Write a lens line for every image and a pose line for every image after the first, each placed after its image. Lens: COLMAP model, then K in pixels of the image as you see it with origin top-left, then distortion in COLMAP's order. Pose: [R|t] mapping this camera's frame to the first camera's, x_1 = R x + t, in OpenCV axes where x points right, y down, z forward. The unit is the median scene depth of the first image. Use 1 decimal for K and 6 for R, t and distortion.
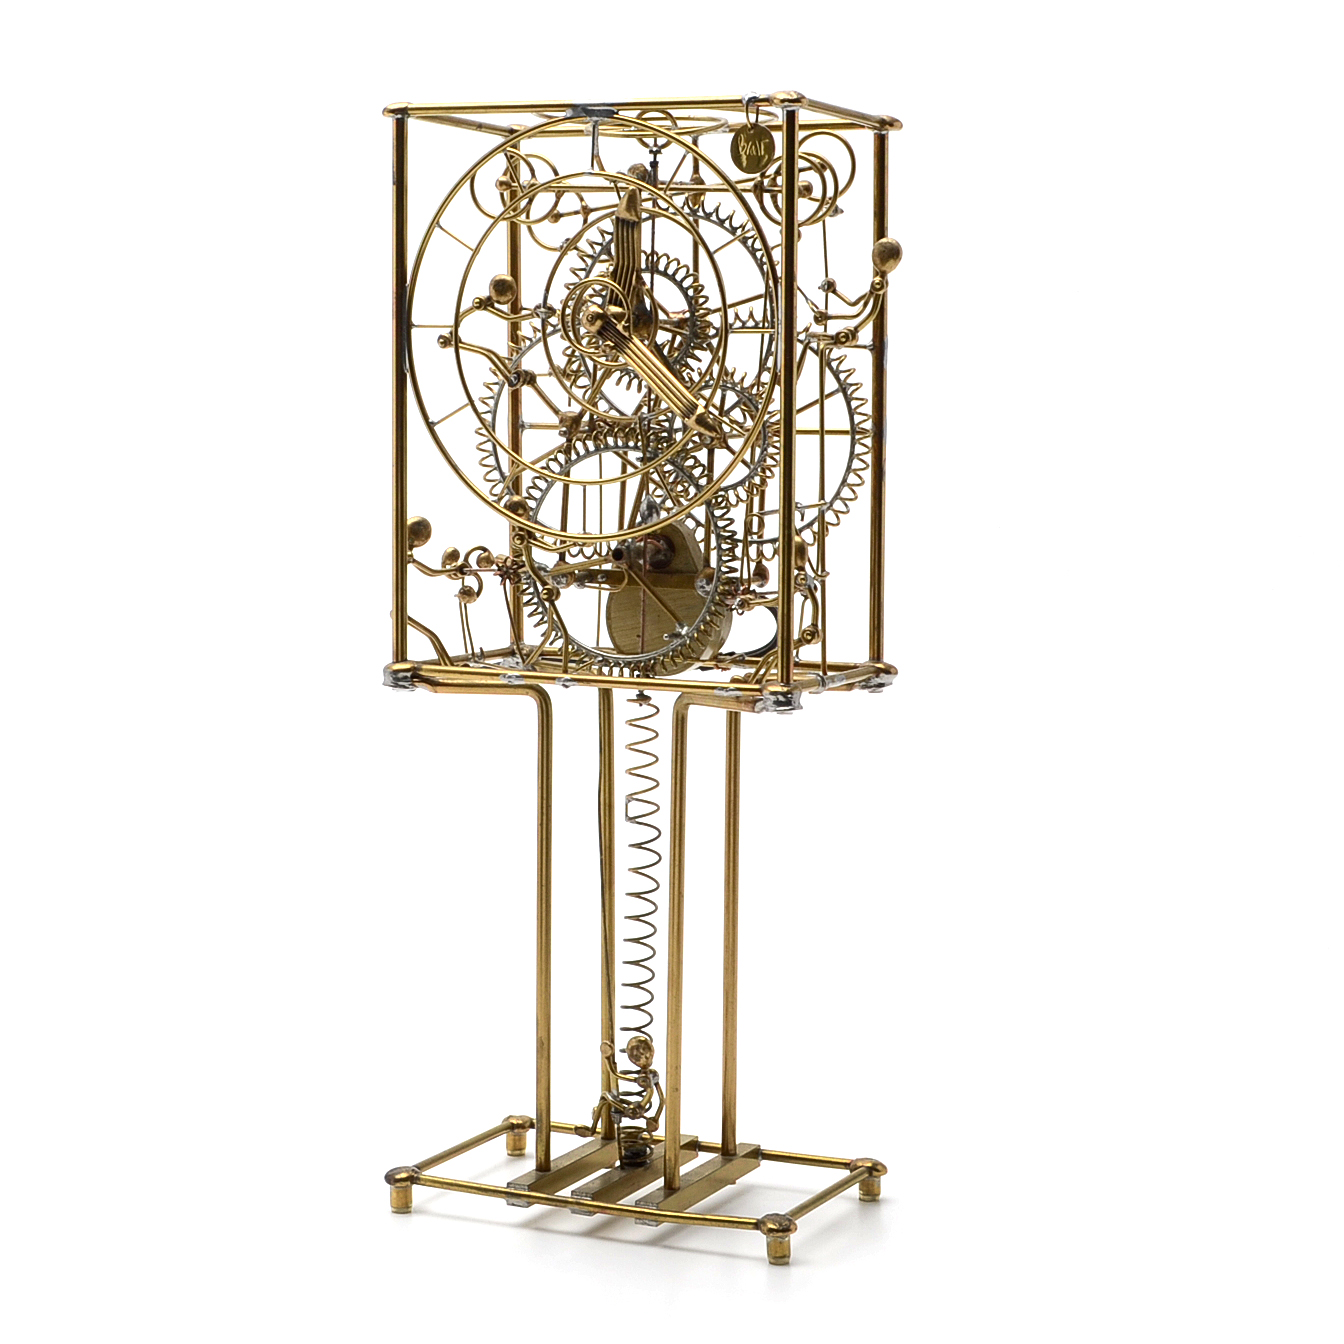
lens RADIAL K [[3155.2, 0, 674.2], [0, 3155.2, 660.7], [0, 0, 1]] dist [-0.110875, 0.000000]
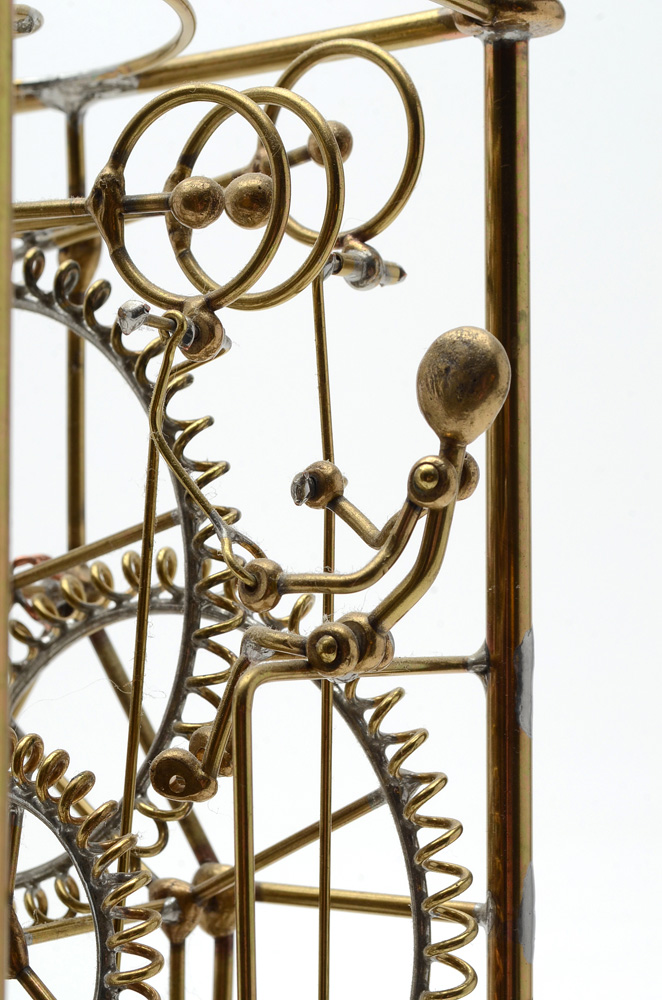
lens RADIAL K [[2259.1, 0, 328.7], [0, 2259.1, 507.3], [0, 0, 1]] dist [0.122565, 0.000000]
pose [[0.975117, -0.013727, -0.221266, 0.101329], [-0.012359, 0.993163, -0.116077, -0.088467], [0.221347, 0.115923, 0.968281, 0.763056]]
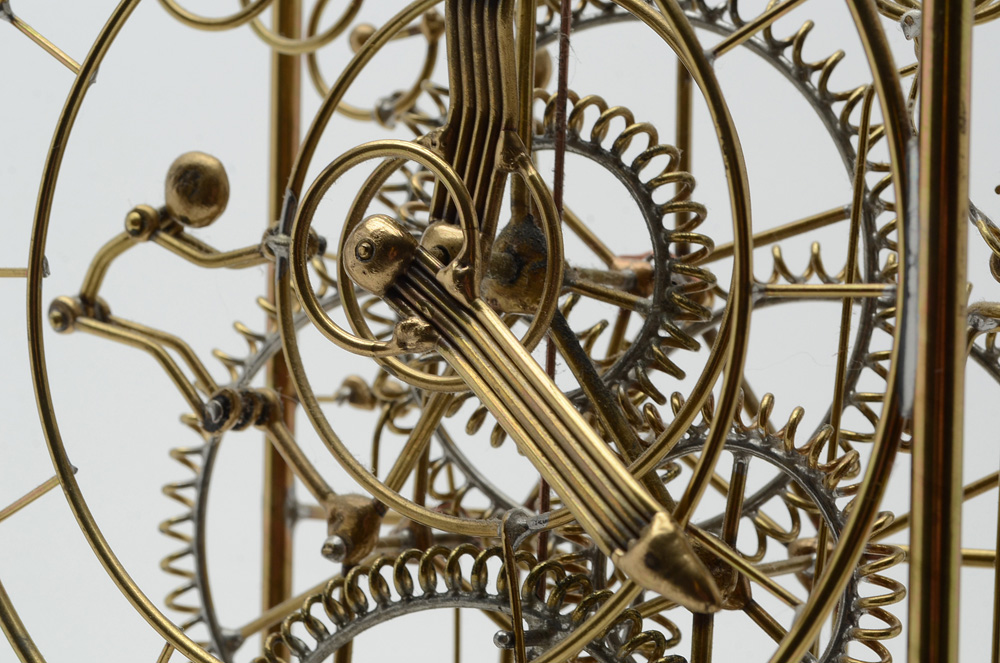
lens RADIAL K [[2259.1, 0, 531.1], [0, 2259.1, 312.2], [0, 0, 1]] dist [0.122565, 0.000000]
pose [[0.995598, 0.016411, -0.092282, 0.015307], [-0.026974, 0.993067, -0.114417, -0.070301], [0.089765, 0.116403, 0.989137, 0.720828]]
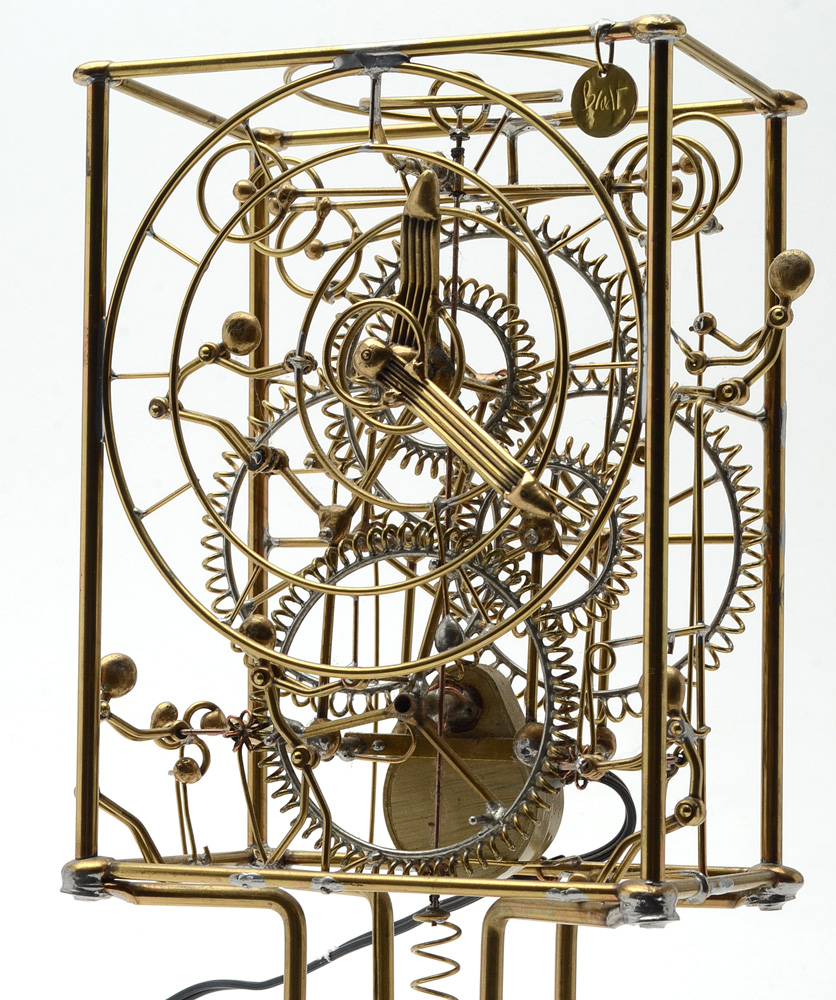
lens RADIAL K [[3104.5, 0, 445.1], [0, 3104.5, 604.7], [0, 0, 1]] dist [0.086214, 0.000000]
pose [[0.999976, 0.005336, 0.004320, -0.011554], [-0.004752, 0.992095, -0.125401, 0.030182], [-0.004955, 0.125378, 0.992097, 0.315893]]
